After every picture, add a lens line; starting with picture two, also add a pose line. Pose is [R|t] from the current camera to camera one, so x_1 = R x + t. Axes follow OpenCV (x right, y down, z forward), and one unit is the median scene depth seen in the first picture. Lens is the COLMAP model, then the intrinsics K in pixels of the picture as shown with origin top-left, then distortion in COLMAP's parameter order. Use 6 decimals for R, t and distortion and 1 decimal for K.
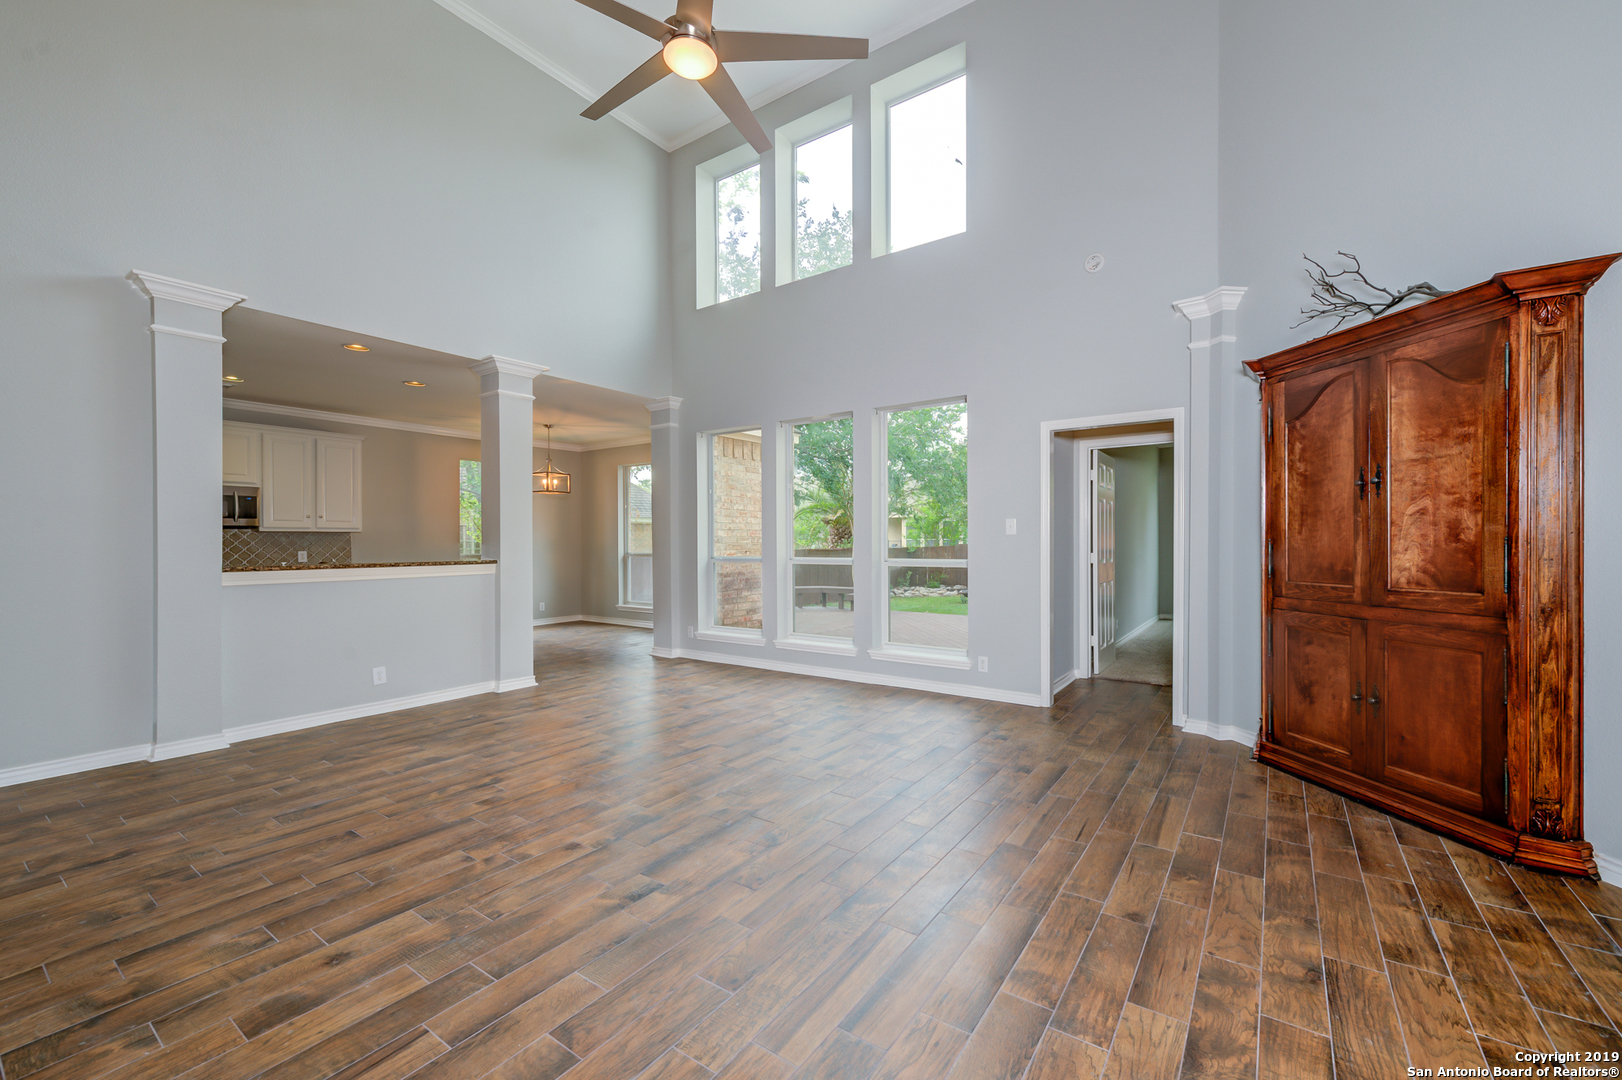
lens RADIAL K [[651.4, 0, 822.4], [0, 651.4, 544.5], [0, 0, 1]] dist [0.000832, 0.000160]
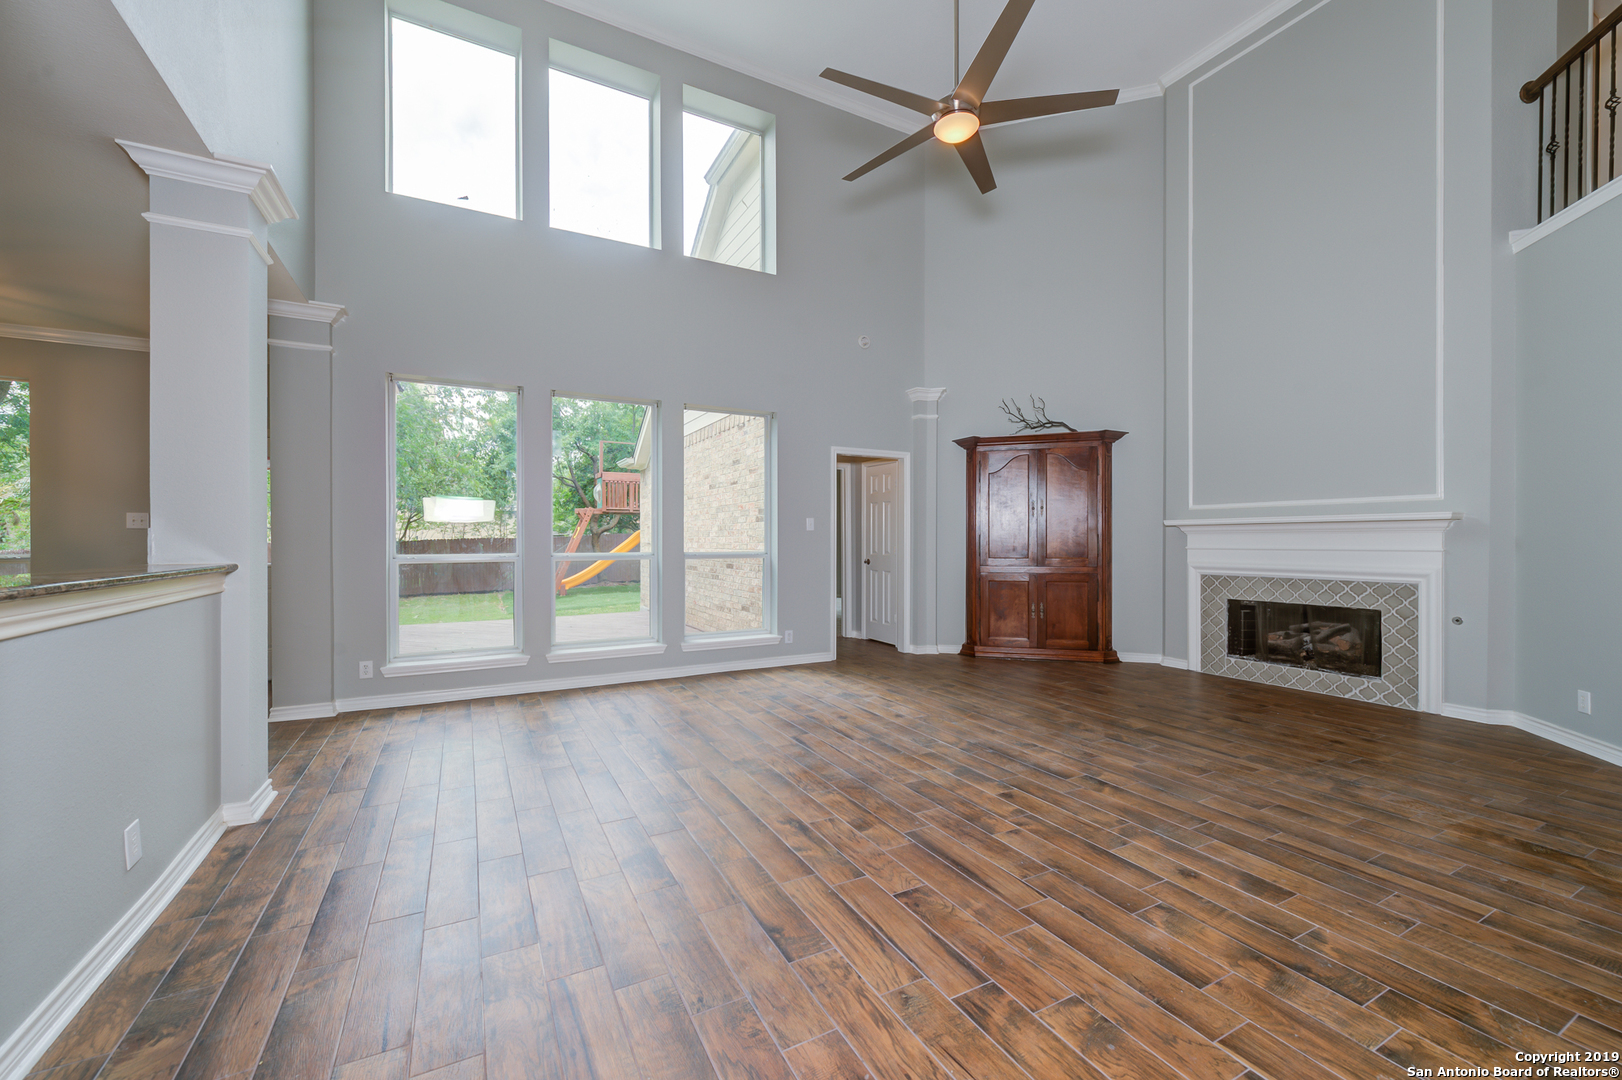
lens RADIAL K [[650.2, 0, 811.0], [0, 650.2, 540.0], [0, 0, 1]] dist [0.001858, -0.000475]
pose [[0.459194, 0.005648, 0.888318, -1.376378], [0.002701, 0.999966, -0.007754, 0.021812], [-0.888332, 0.005960, 0.459164, 0.690163]]
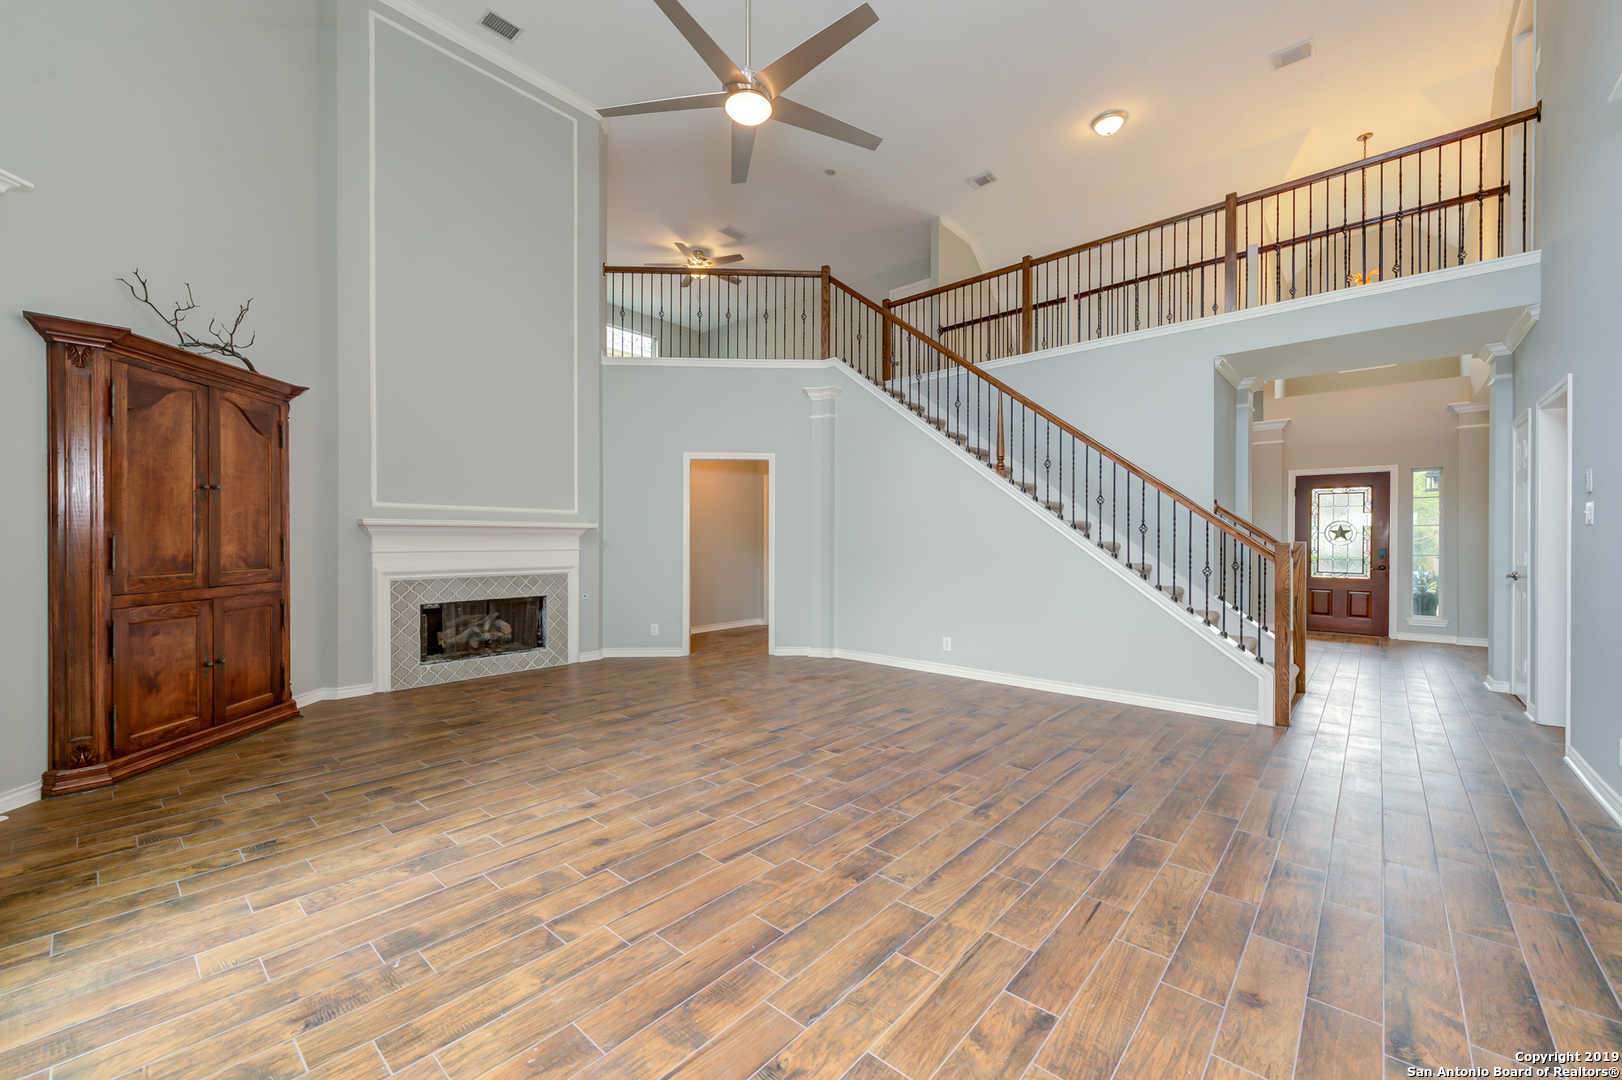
lens RADIAL K [[650.2, 0, 811.0], [0, 650.2, 540.0], [0, 0, 1]] dist [0.001858, -0.000475]
pose [[-0.994314, 0.004024, 0.106416, -0.425900], [0.004333, 0.999987, 0.002678, 0.005035], [-0.106404, 0.003124, -0.994318, 2.120598]]
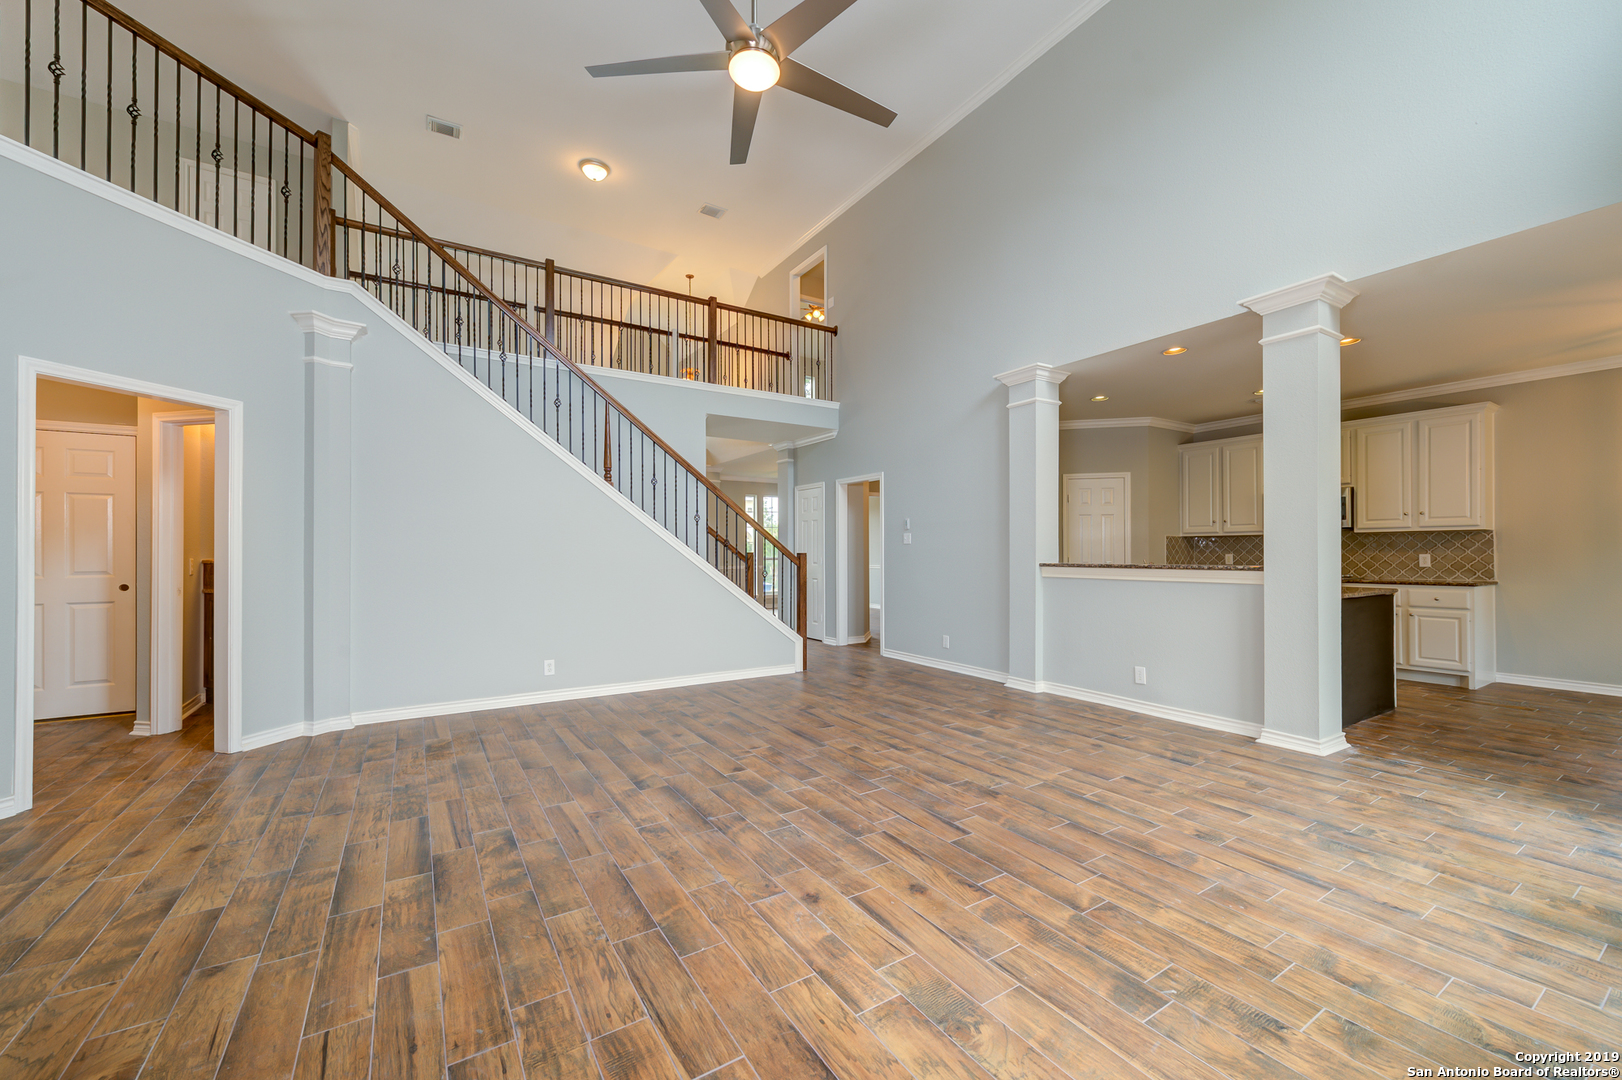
lens RADIAL K [[630.6, 0, 830.6], [0, 630.6, 551.7], [0, 0, 1]] dist [0.005167, -0.000275]
pose [[-0.367820, 0.007976, -0.929863, 0.681118], [0.000681, 0.999965, 0.008308, -0.002460], [0.929897, 0.002422, -0.367813, 1.474205]]
